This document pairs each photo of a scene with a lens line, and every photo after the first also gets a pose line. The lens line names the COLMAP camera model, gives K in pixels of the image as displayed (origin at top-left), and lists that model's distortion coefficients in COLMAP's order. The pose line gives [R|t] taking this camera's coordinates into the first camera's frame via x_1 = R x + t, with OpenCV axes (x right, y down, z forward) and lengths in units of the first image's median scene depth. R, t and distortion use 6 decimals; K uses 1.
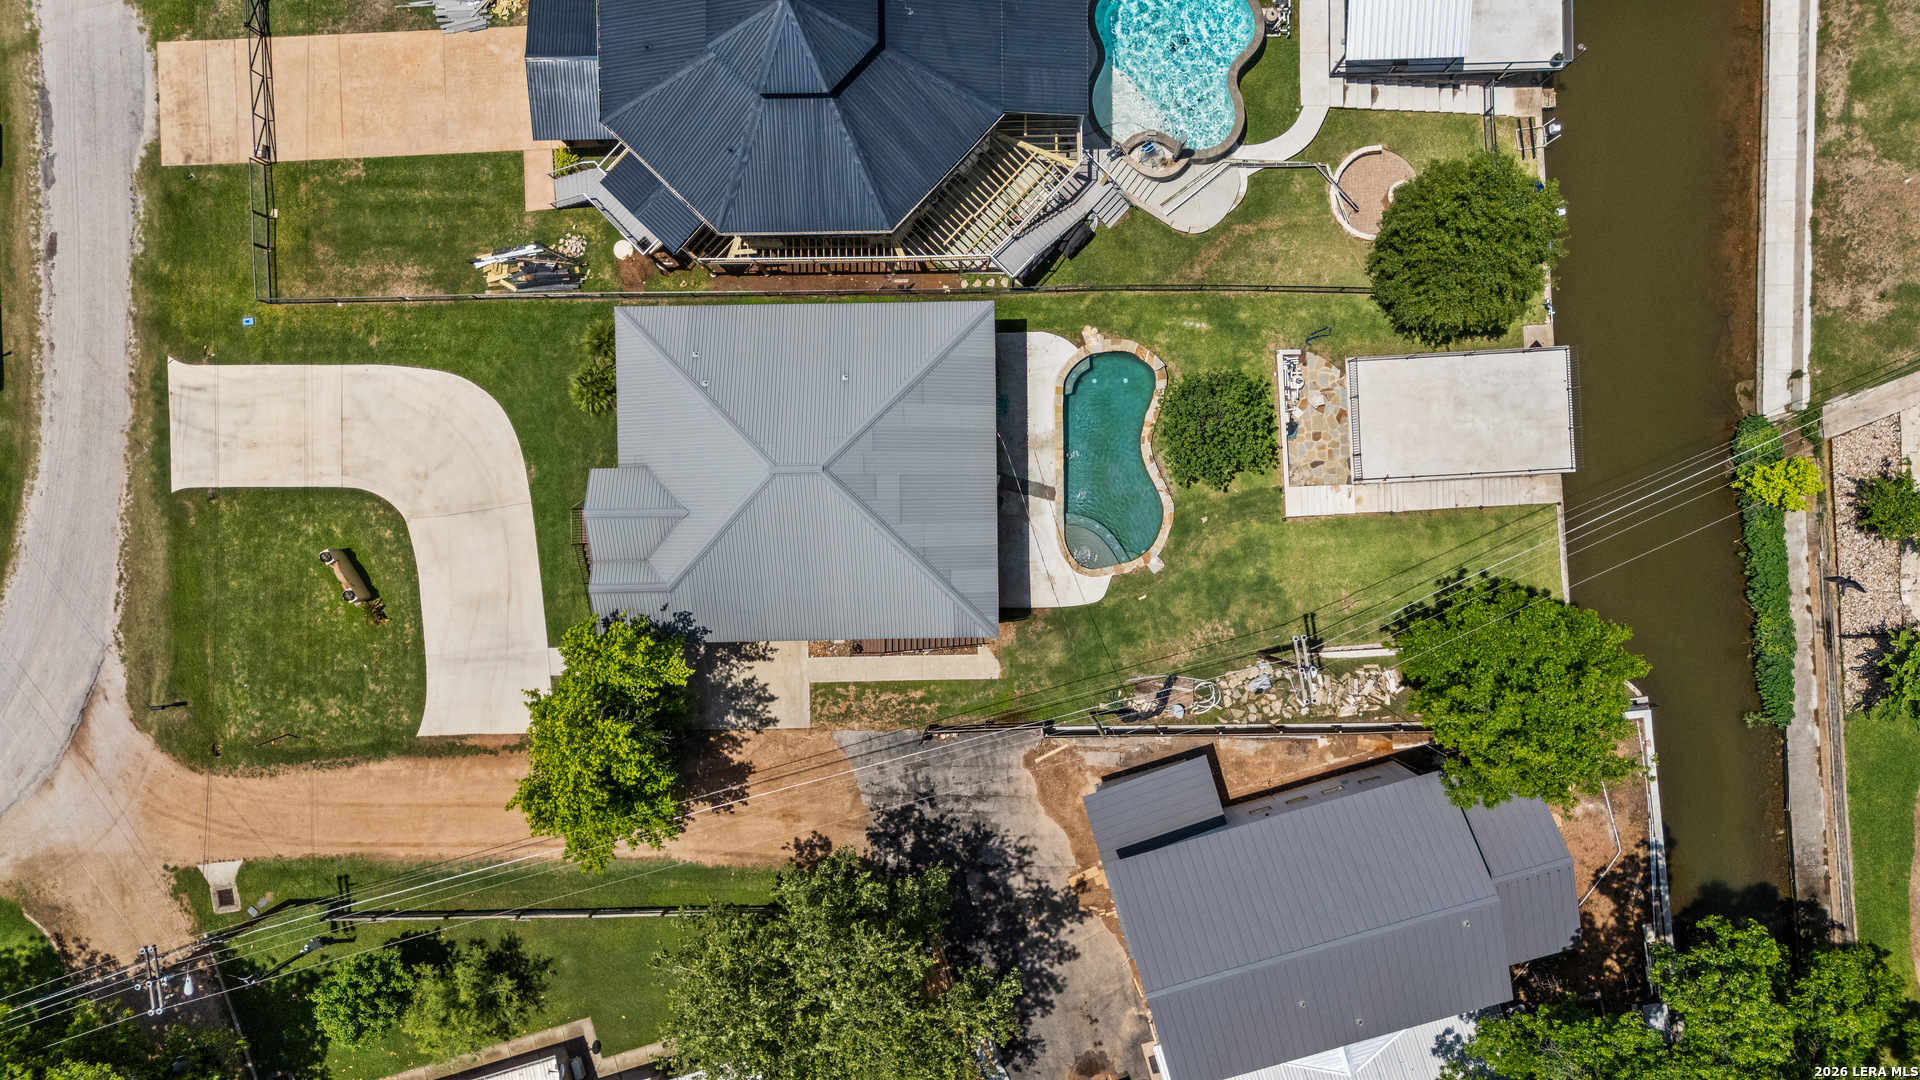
lens RADIAL K [[1404.9, 0, 940.2], [0, 1404.9, 538.3], [0, 0, 1]] dist [0.057460, -0.021520]
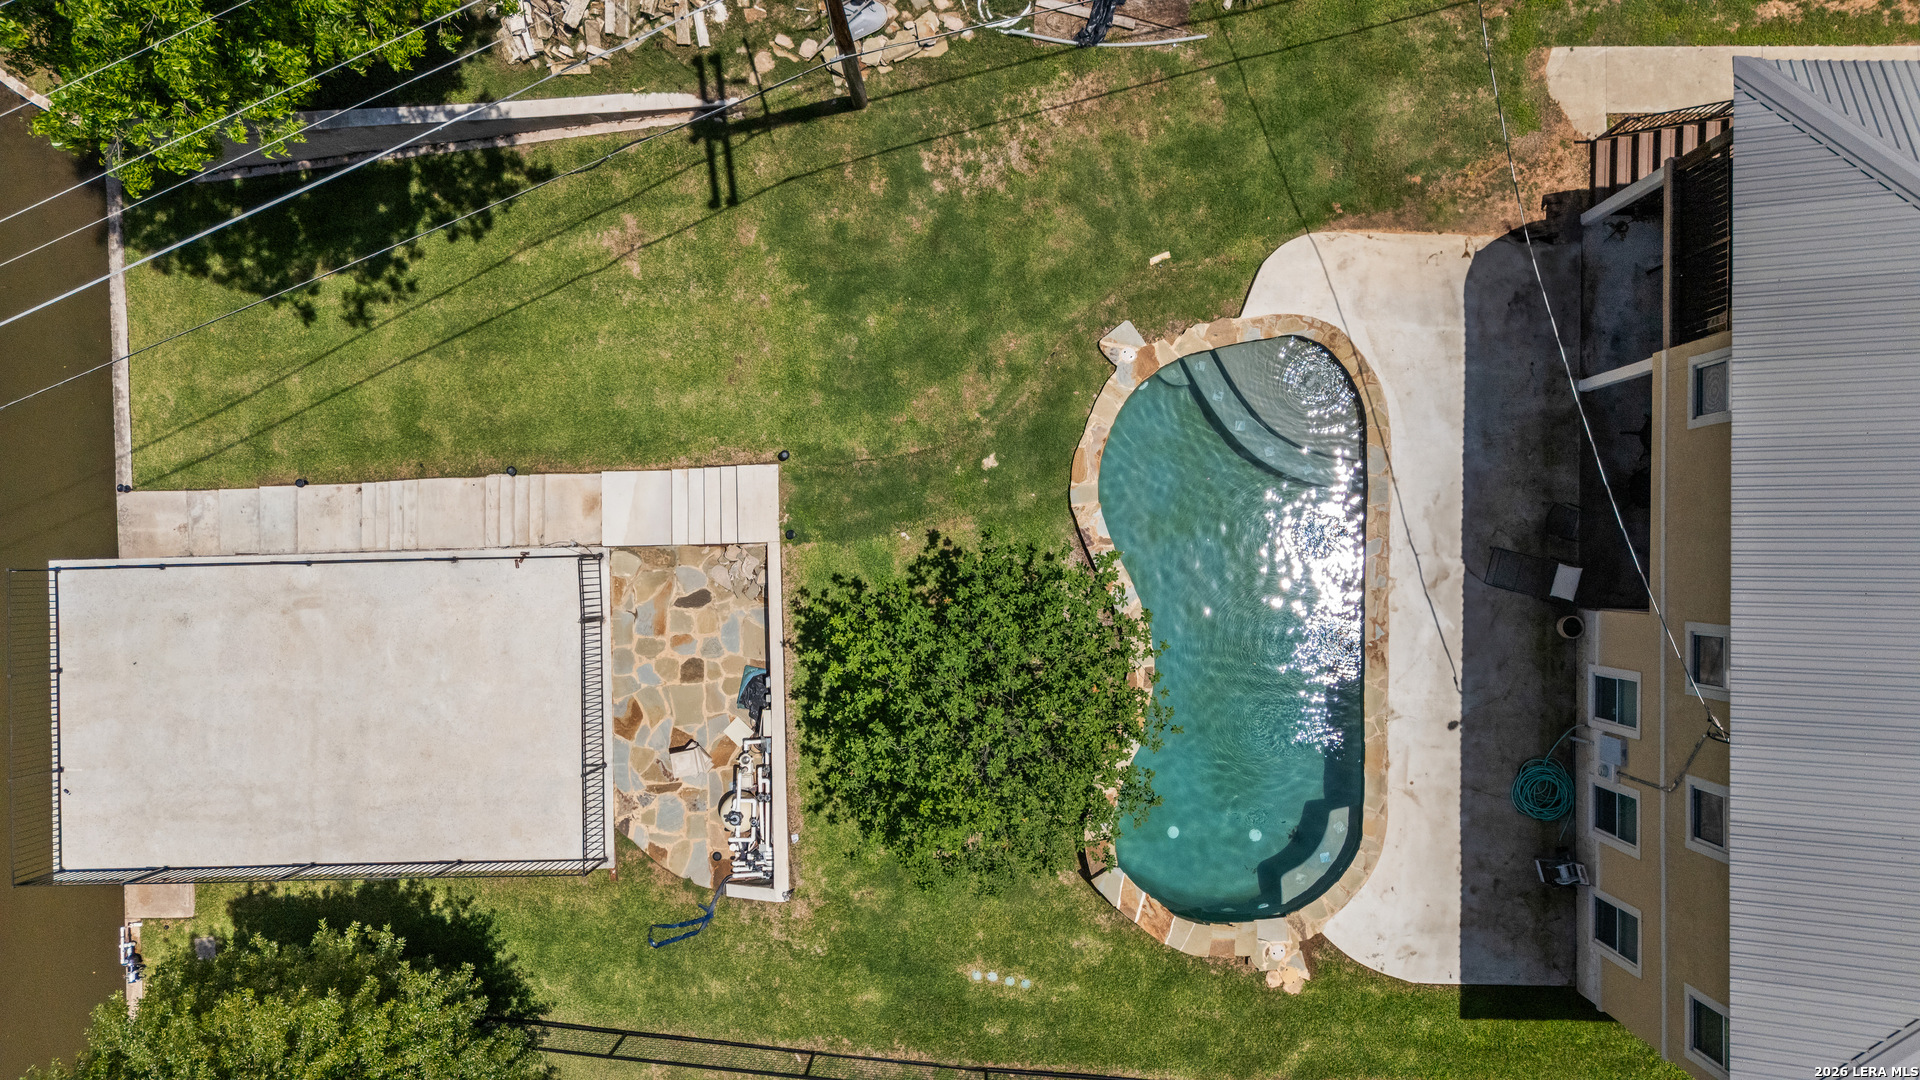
lens RADIAL K [[1404.9, 0, 958.3], [0, 1404.9, 541.5], [0, 0, 1]] dist [0.057460, -0.021520]
pose [[-0.997870, -0.028028, 0.058903, 0.173060], [0.028217, -0.999599, 0.002380, -0.035874], [0.058813, 0.004037, 0.998261, 0.621416]]
